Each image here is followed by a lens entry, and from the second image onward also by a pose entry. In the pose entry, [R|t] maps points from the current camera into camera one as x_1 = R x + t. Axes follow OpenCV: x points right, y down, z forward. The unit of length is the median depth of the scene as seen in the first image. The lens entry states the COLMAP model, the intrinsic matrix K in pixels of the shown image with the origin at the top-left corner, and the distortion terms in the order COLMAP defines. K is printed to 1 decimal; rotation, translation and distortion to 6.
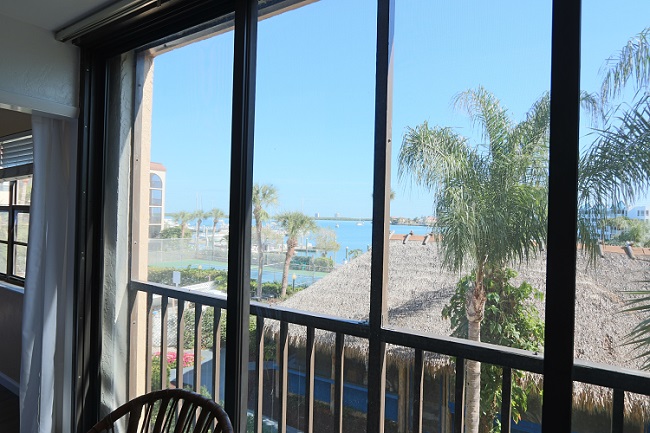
lens RADIAL K [[366.2, 0, 325.0], [0, 366.2, 216.5], [0, 0, 1]] dist [-0.005905, -0.001739]
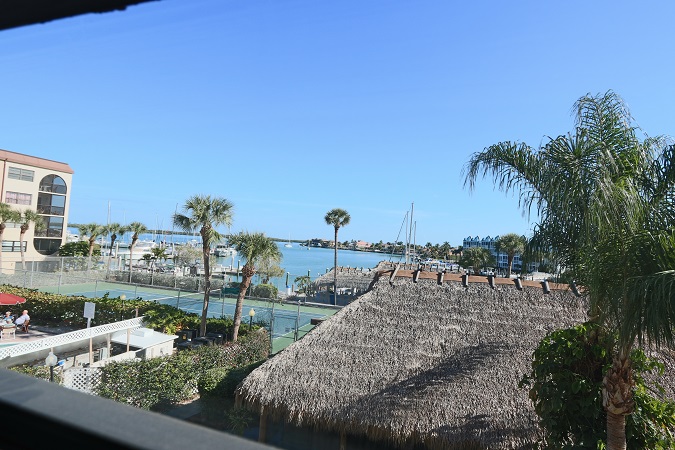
lens RADIAL K [[380.3, 0, 337.5], [0, 380.3, 225.0], [0, 0, 1]] dist [-0.005905, -0.001739]
pose [[0.974271, 0.055079, 0.218544, -0.077951], [-0.047573, 0.998088, -0.039464, -0.006744], [-0.220300, 0.028052, 0.975029, 0.096996]]
